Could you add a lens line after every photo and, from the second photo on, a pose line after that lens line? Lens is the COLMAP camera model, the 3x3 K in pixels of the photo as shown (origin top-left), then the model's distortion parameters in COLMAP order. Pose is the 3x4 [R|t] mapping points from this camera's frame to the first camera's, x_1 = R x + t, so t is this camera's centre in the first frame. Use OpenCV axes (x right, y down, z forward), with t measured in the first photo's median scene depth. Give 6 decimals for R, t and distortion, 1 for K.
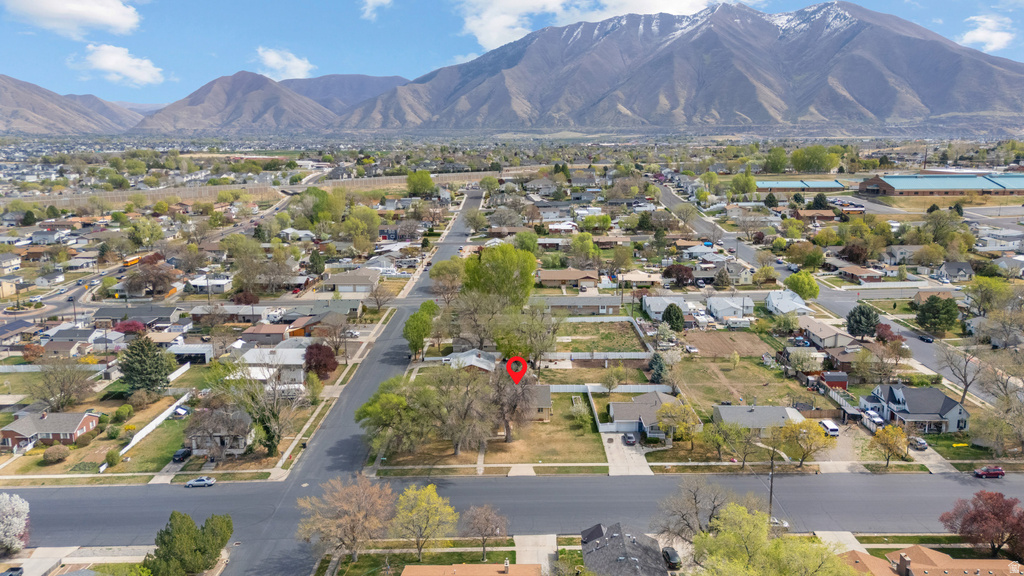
lens RADIAL K [[754.8, 0, 513.5], [0, 754.8, 283.5], [0, 0, 1]] dist [0.079673, -0.075323]
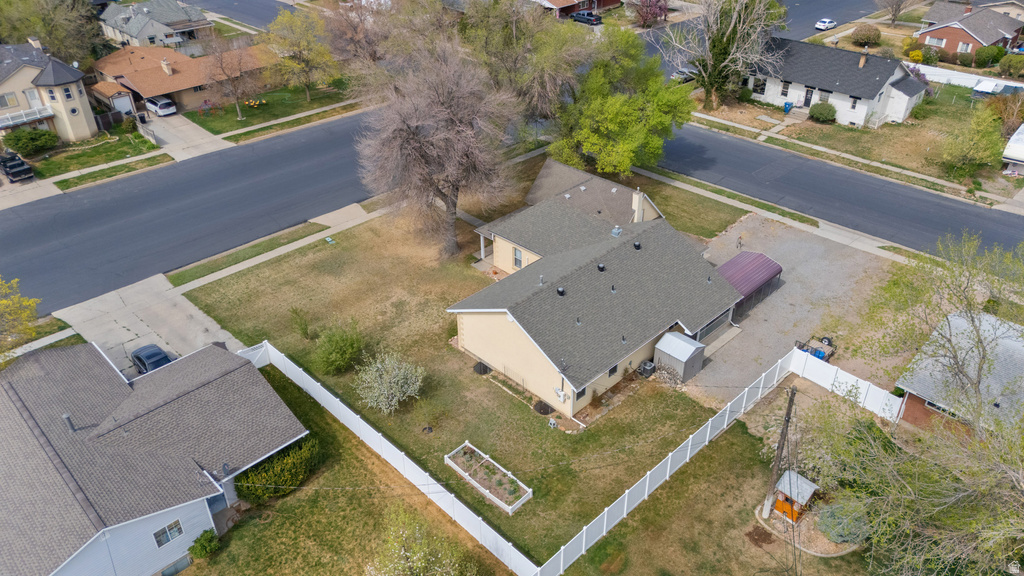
lens RADIAL K [[754.8, 0, 513.5], [0, 754.8, 283.5], [0, 0, 1]] dist [0.079673, -0.075323]
pose [[-0.709749, 0.389039, -0.587286, 0.222582], [-0.122712, 0.752651, 0.646884, -0.052620], [0.693684, 0.531192, -0.486453, 1.238669]]
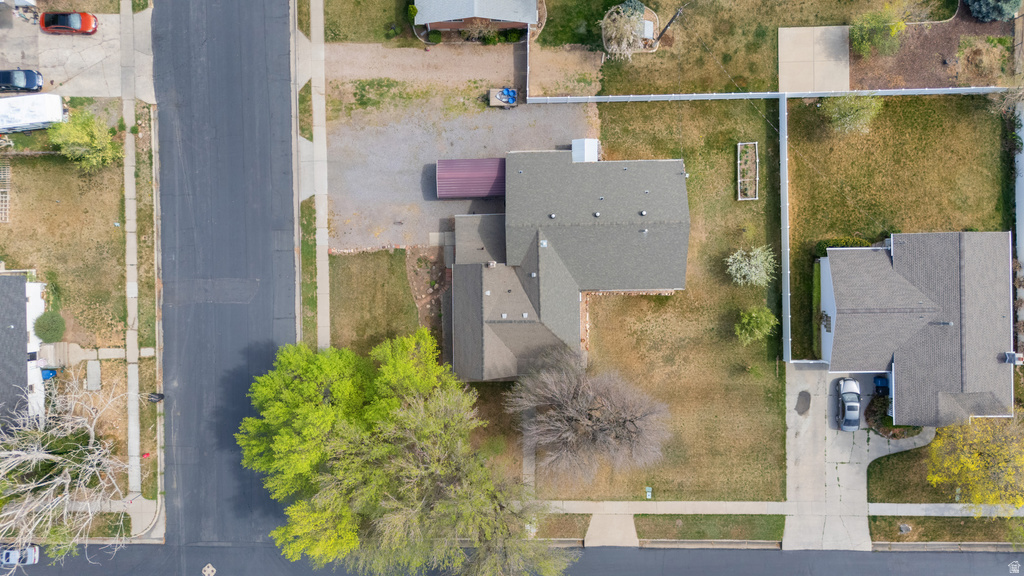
lens RADIAL K [[754.8, 0, 513.5], [0, 754.8, 283.5], [0, 0, 1]] dist [0.079673, -0.075323]
pose [[0.999561, -0.015881, -0.024996, -0.036973], [0.027566, 0.190470, 0.981306, -0.270654], [-0.010823, -0.981565, 0.190824, 0.981229]]
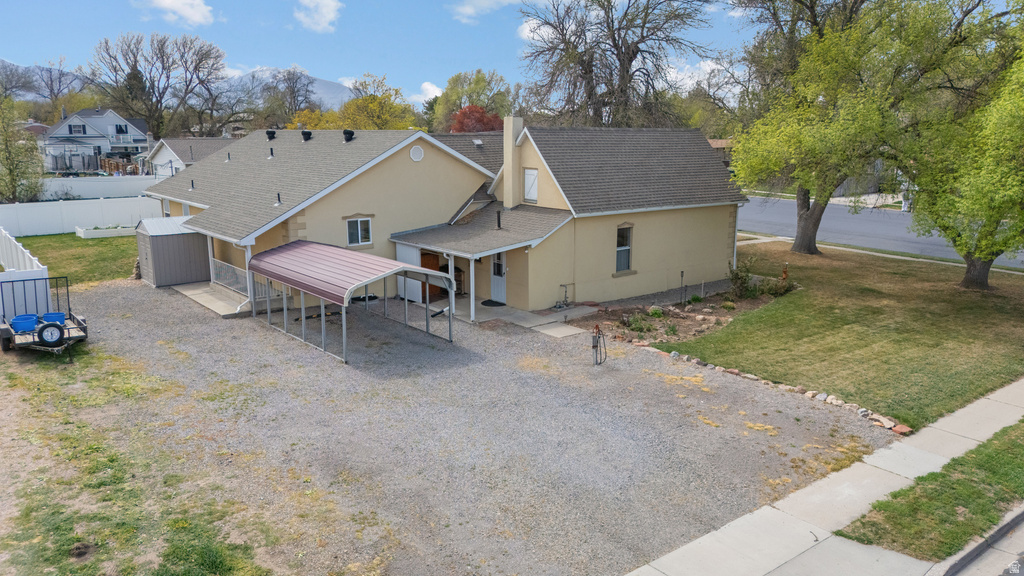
lens RADIAL K [[754.8, 0, 513.5], [0, 754.8, 283.5], [0, 0, 1]] dist [0.079673, -0.075323]
pose [[-0.629211, -0.151158, 0.762394, -0.212109], [0.151093, 0.938404, 0.310754, 0.129213], [-0.762407, 0.310722, -0.567616, 1.195952]]
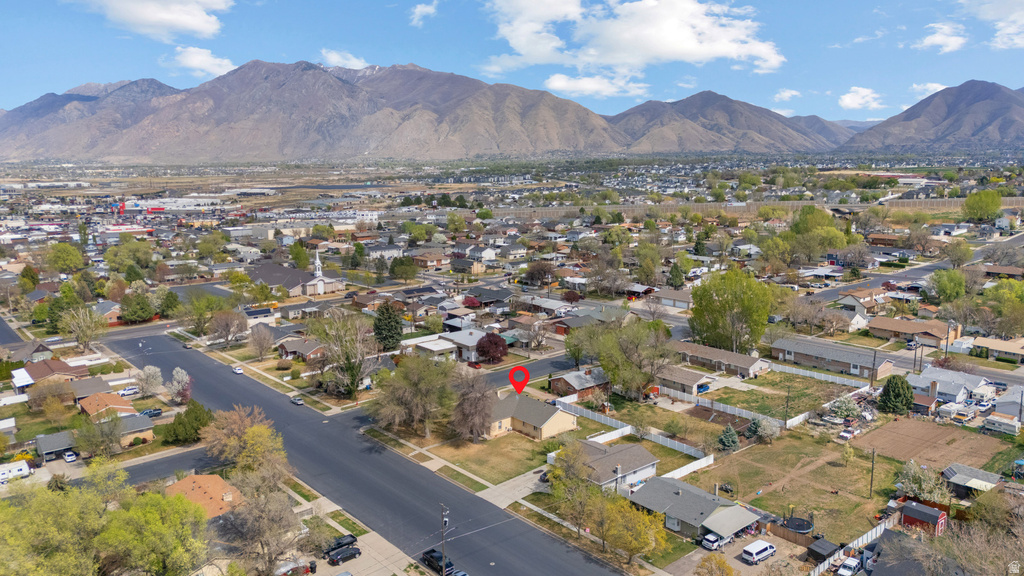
lens RADIAL K [[754.8, 0, 513.5], [0, 754.8, 283.5], [0, 0, 1]] dist [0.079673, -0.075323]
pose [[0.645971, 0.124351, -0.753165, 0.795705], [-0.140243, 0.989181, 0.043035, -0.064199], [0.750369, 0.077827, 0.656422, 0.329244]]
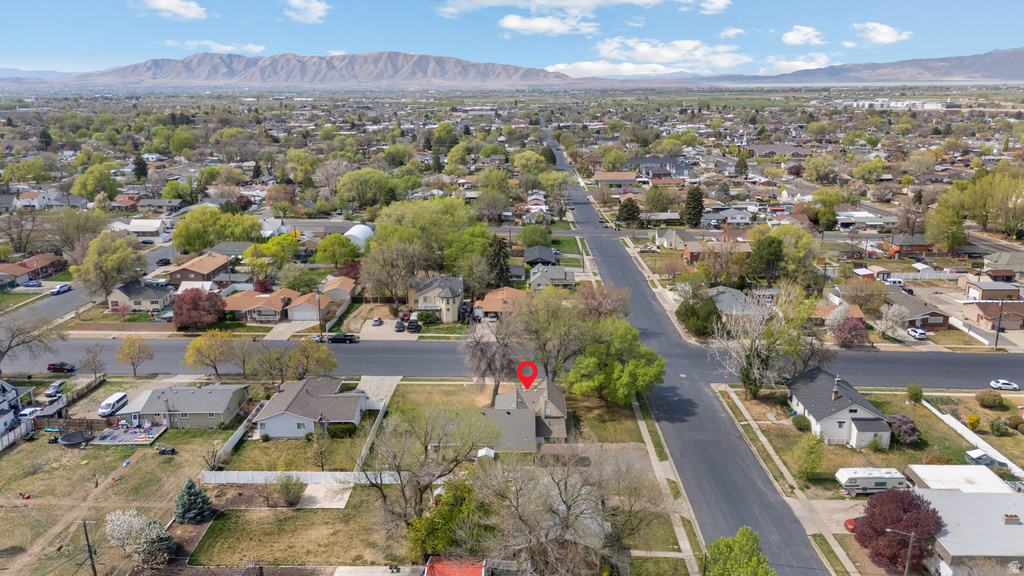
lens RADIAL K [[754.8, 0, 513.5], [0, 754.8, 283.5], [0, 0, 1]] dist [0.079673, -0.075323]
pose [[-0.999815, 0.004695, 0.018659, -0.044759], [0.012313, 0.901294, 0.433033, -0.297133], [-0.014784, 0.433183, -0.901185, 1.730423]]
